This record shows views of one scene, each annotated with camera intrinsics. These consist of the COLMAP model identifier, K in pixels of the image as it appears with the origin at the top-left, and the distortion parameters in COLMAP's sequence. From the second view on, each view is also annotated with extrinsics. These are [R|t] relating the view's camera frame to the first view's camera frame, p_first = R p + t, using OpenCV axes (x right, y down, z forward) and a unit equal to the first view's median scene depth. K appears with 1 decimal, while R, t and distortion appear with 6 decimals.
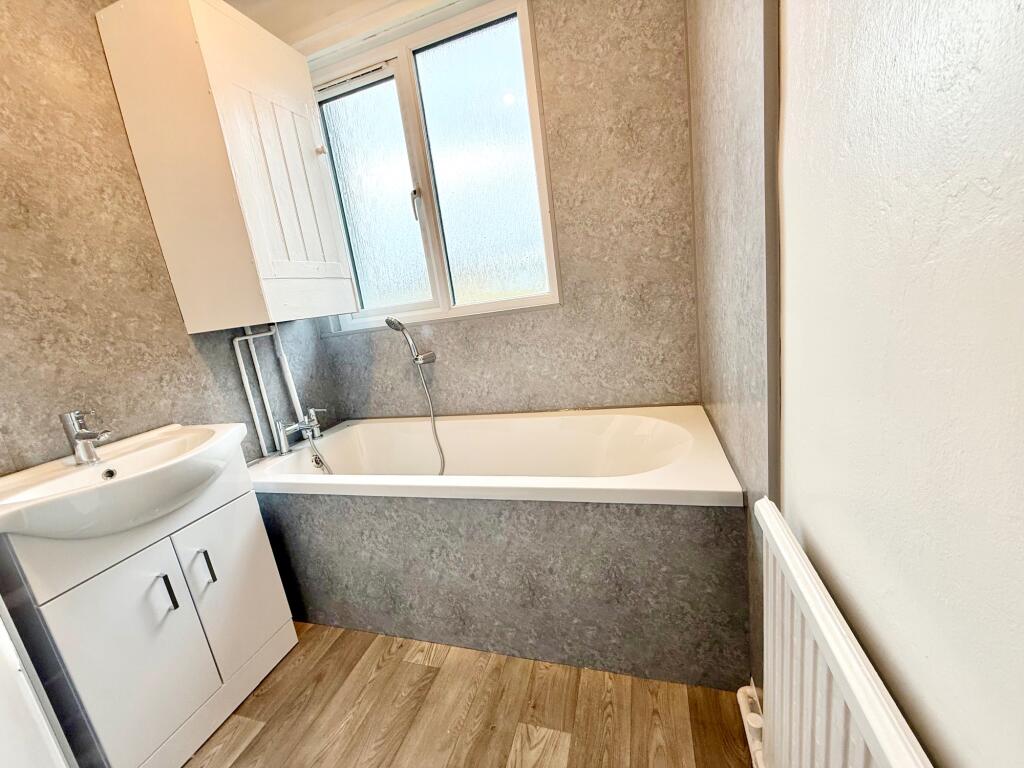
lens RADIAL K [[407.3, 0, 513.0], [0, 407.3, 385.0], [0, 0, 1]] dist [0.002300, 0.000268]
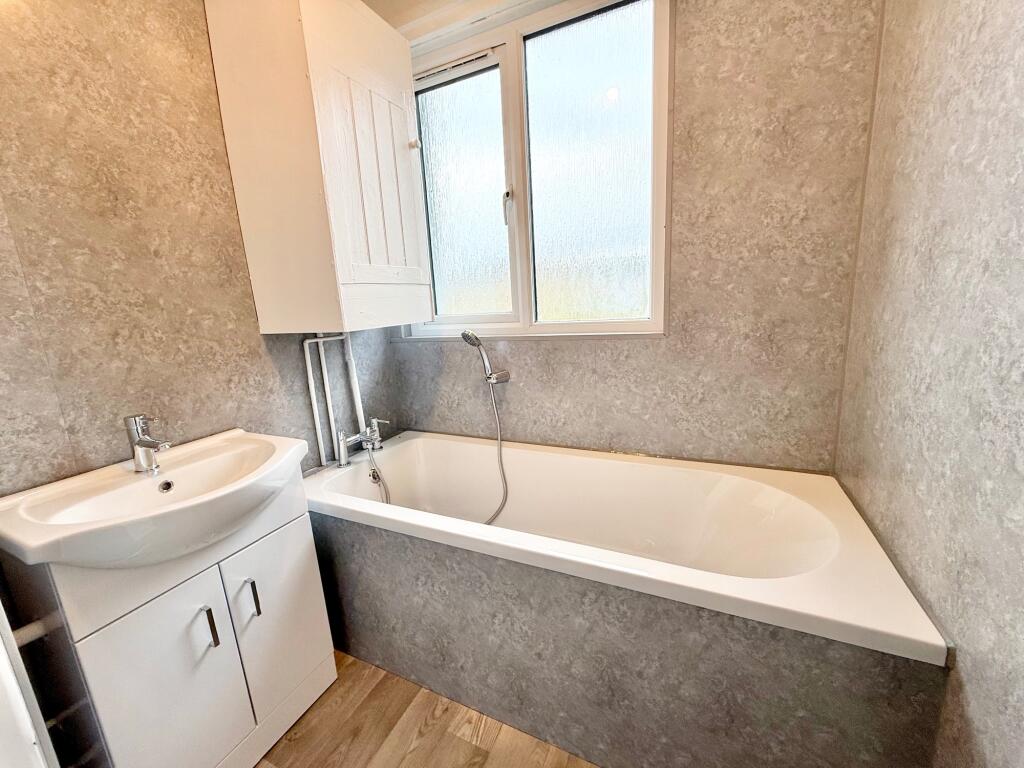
lens RADIAL K [[407.3, 0, 513.2], [0, 407.3, 384.2], [0, 0, 1]] dist [0.002300, 0.000268]
pose [[0.987796, 0.105170, -0.114886, -0.101883], [-0.104735, 0.994452, 0.009837, -0.082400], [0.115284, 0.002315, 0.993330, 0.135088]]
